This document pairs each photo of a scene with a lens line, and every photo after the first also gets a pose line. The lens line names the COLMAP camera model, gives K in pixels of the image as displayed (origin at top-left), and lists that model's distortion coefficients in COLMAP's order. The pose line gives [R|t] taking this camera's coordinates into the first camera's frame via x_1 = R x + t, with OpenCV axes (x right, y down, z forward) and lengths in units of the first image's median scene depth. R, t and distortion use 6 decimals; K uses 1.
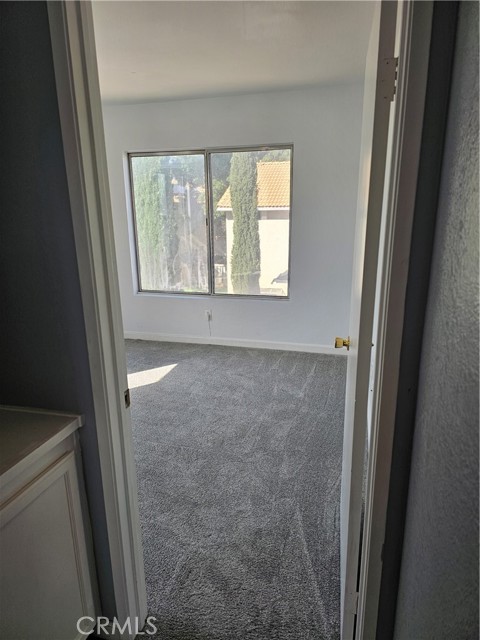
lens RADIAL K [[432.5, 0, 240.5], [0, 432.5, 318.2], [0, 0, 1]] dist [0.056145, -0.060803]
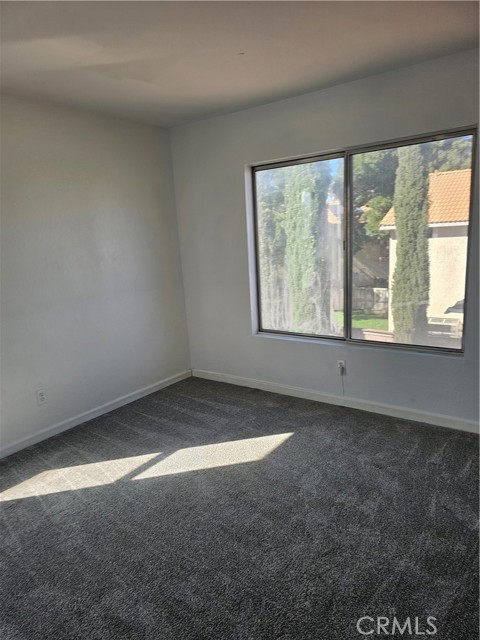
lens RADIAL K [[432.5, 0, 239.6], [0, 432.5, 321.6], [0, 0, 1]] dist [0.056145, -0.060803]
pose [[0.930780, 0.031304, -0.364237, 0.033163], [-0.046550, 0.998366, -0.033153, -0.053700], [0.362603, 0.047814, 0.930716, 0.230558]]
